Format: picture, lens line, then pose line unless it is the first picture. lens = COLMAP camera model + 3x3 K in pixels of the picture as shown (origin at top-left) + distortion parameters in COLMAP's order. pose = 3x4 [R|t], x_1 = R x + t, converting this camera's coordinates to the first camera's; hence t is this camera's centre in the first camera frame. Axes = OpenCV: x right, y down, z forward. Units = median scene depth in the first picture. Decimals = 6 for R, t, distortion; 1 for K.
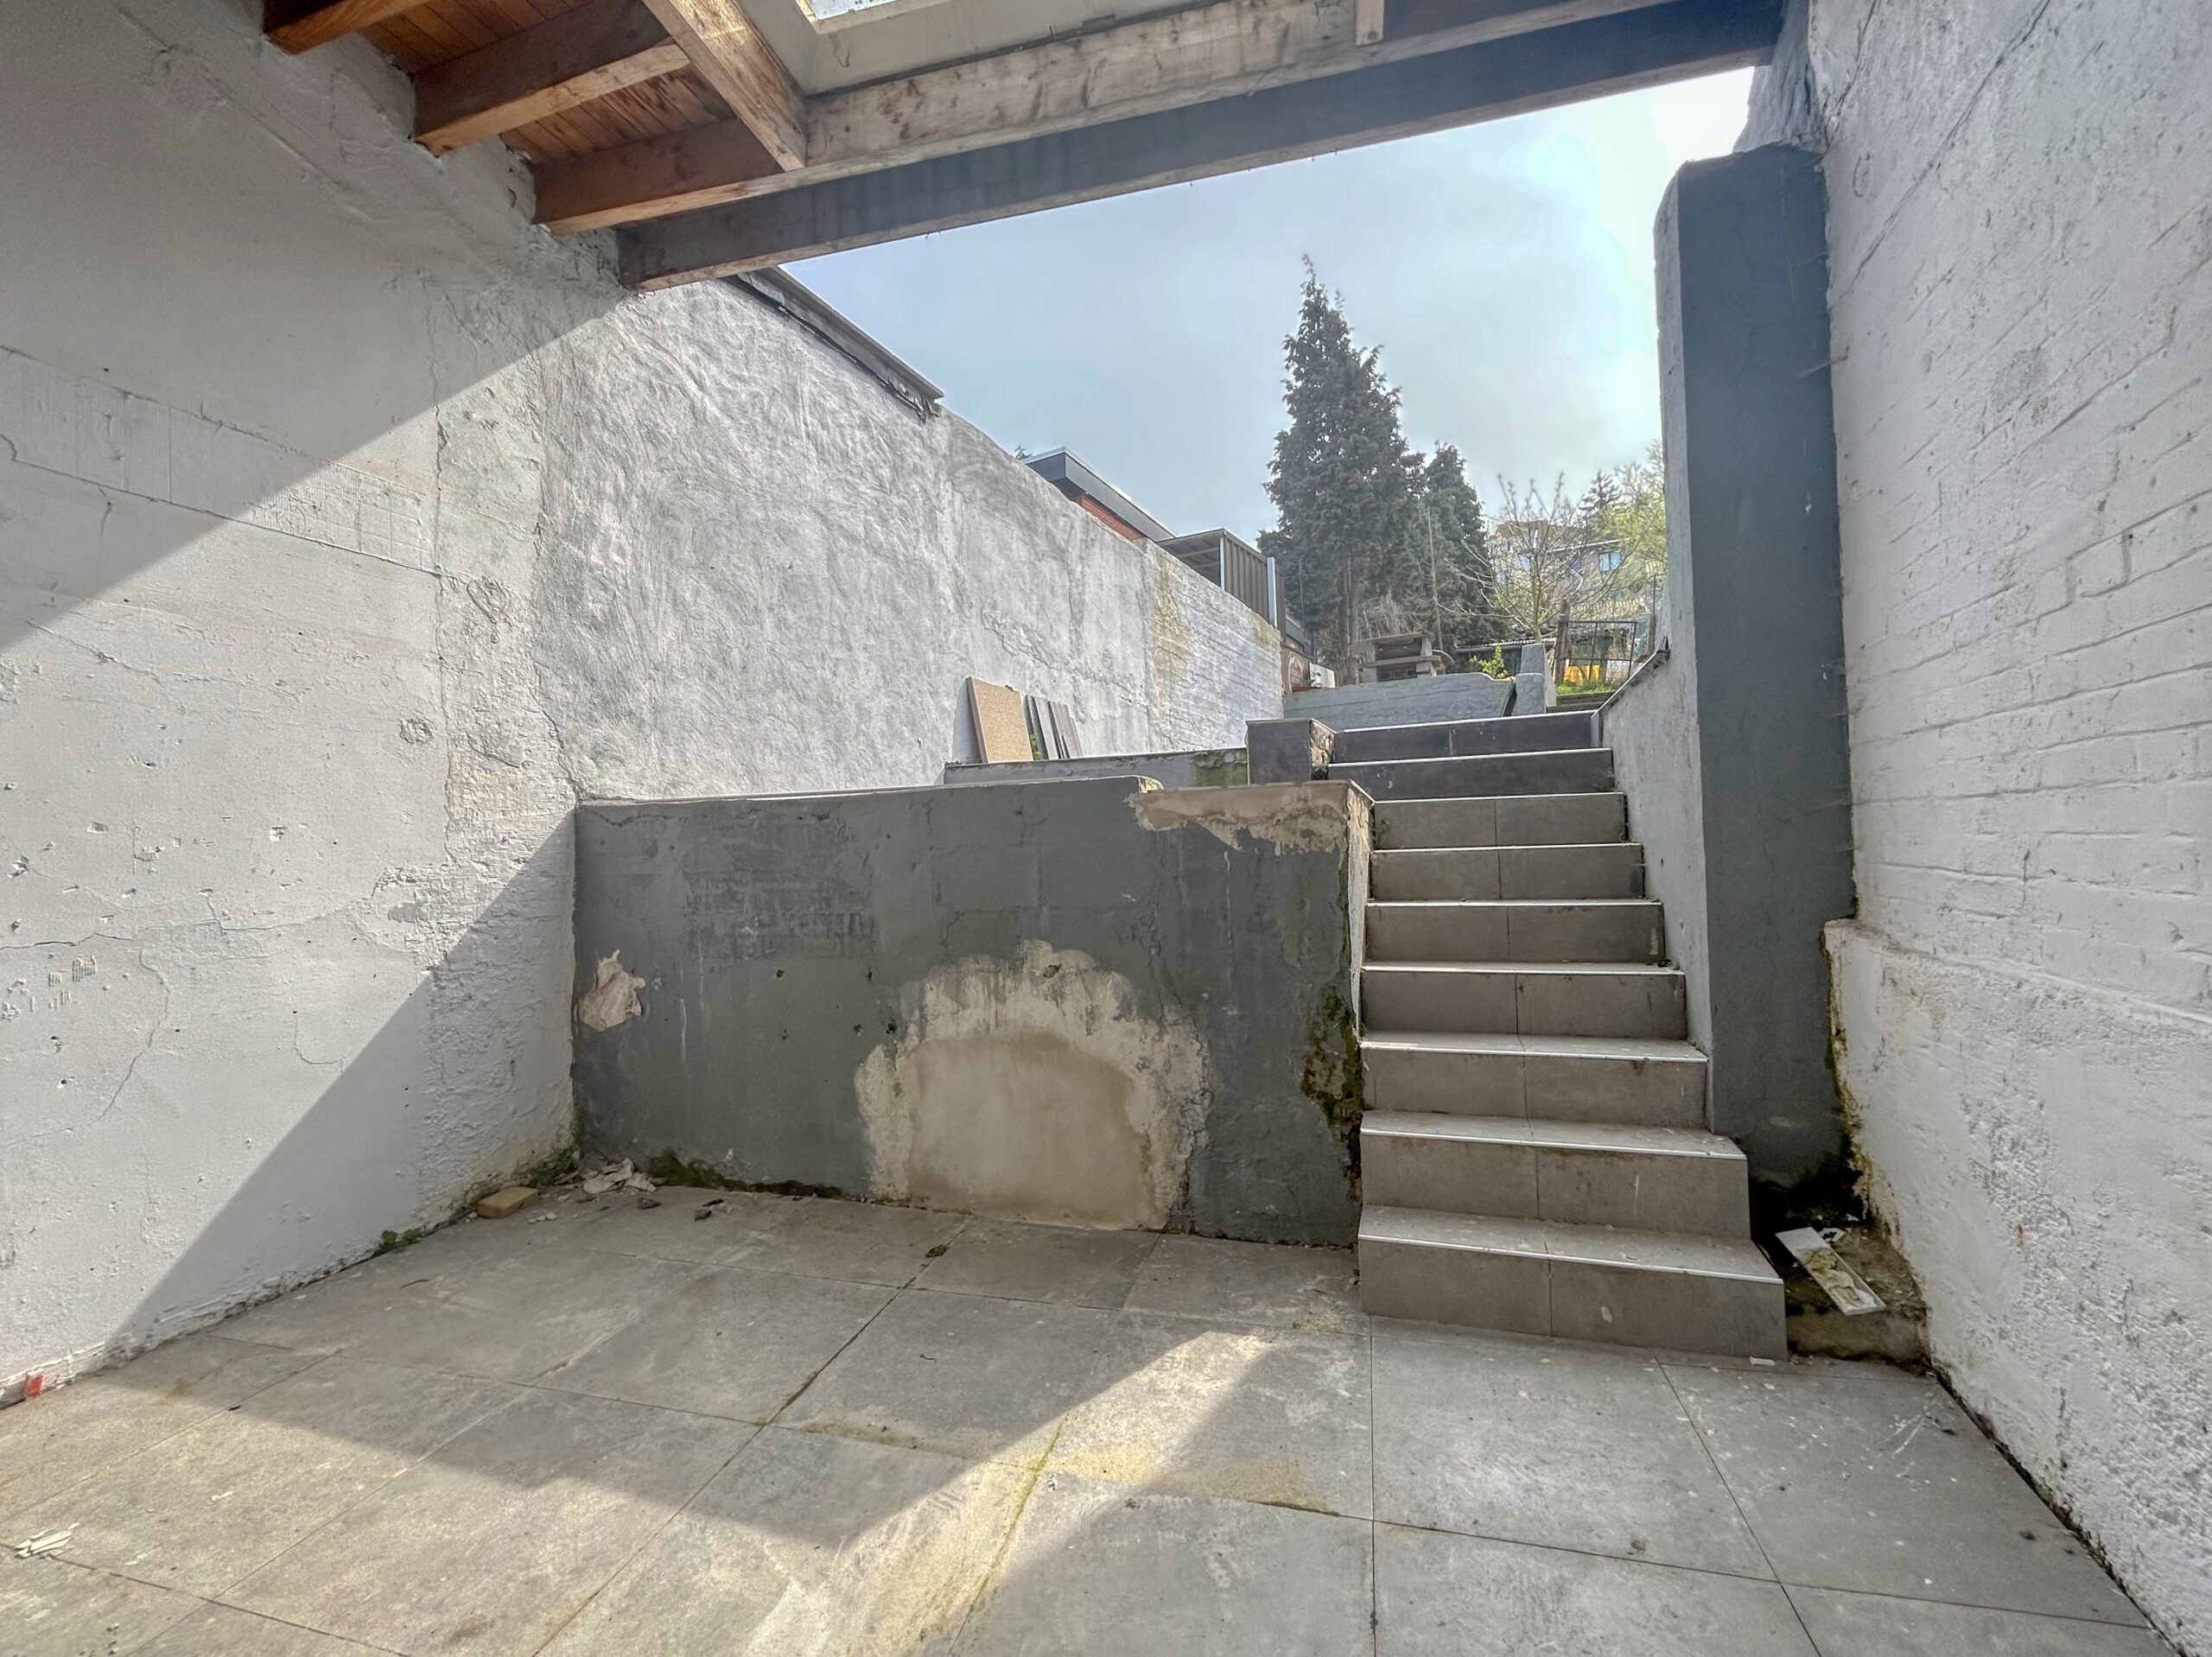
lens RADIAL K [[929.4, 0, 1118.2], [0, 929.4, 827.9], [0, 0, 1]] dist [-0.001329, -0.000320]
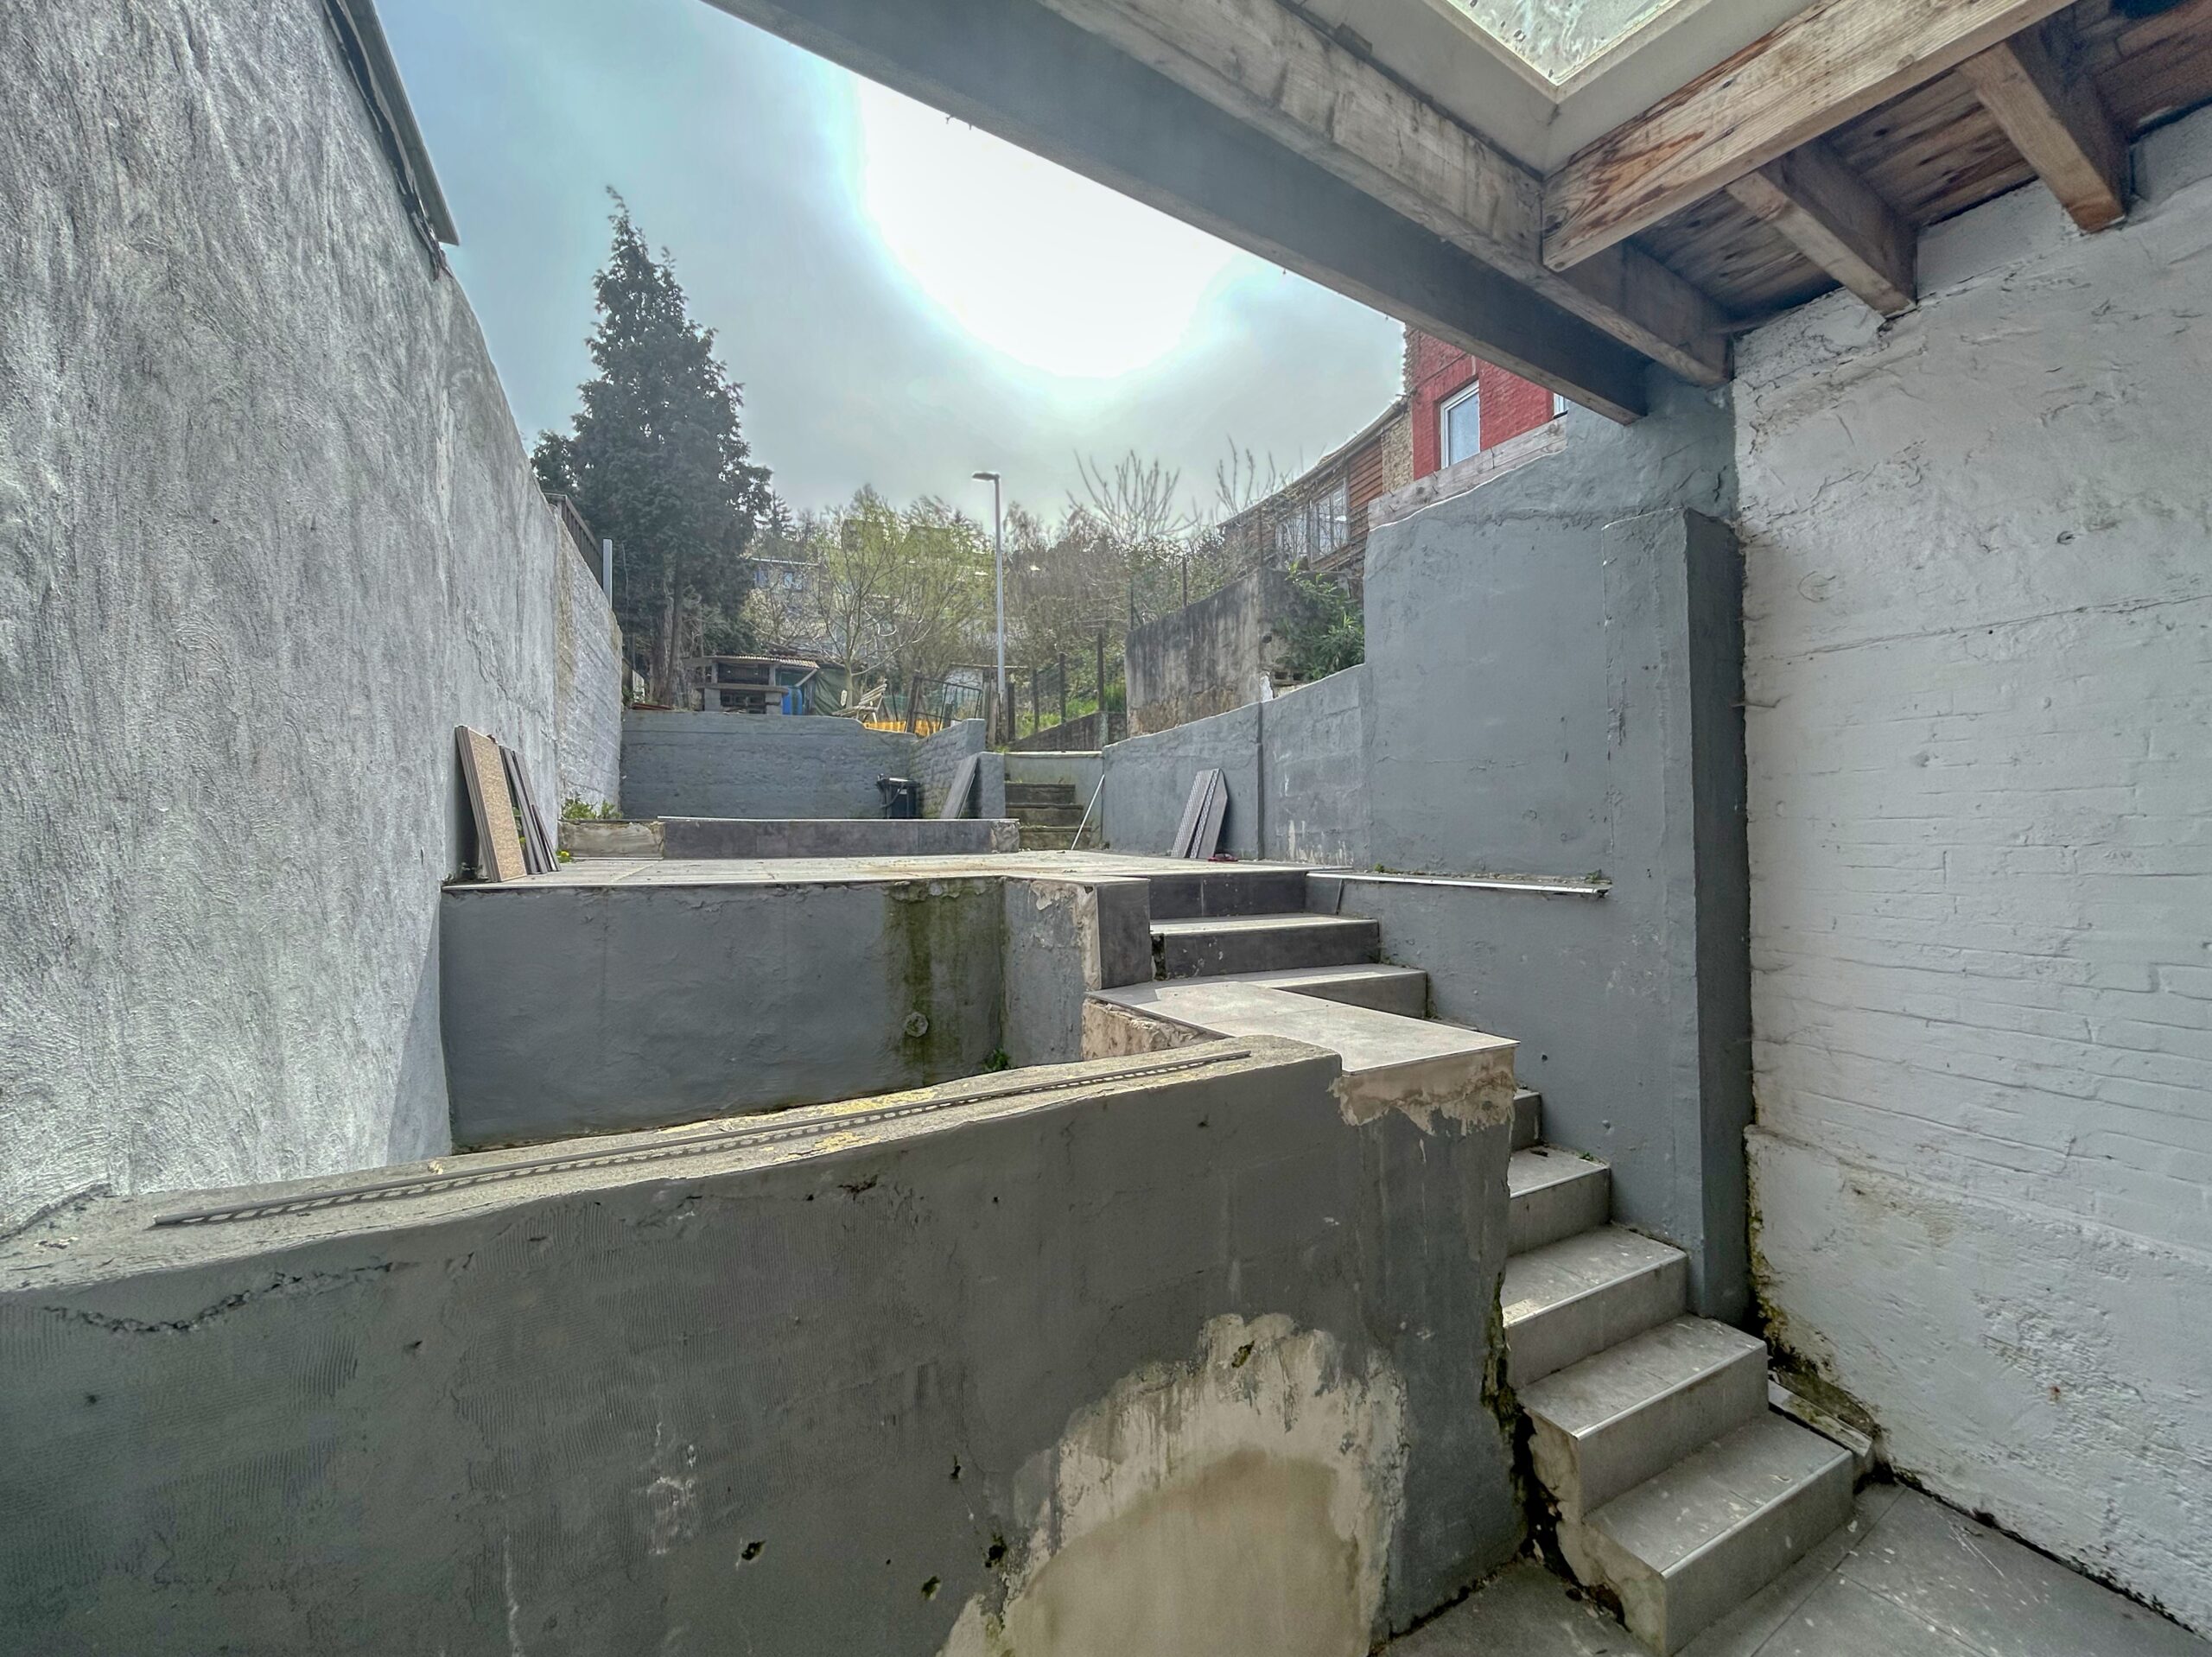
lens RADIAL K [[929.4, 0, 1096.0], [0, 929.4, 817.6], [0, 0, 1]] dist [-0.001329, -0.000320]
pose [[0.676047, 0.038603, 0.735847, -0.636817], [-0.034576, 0.999189, -0.020652, -0.212638], [-0.736047, -0.011481, 0.676833, 0.606317]]
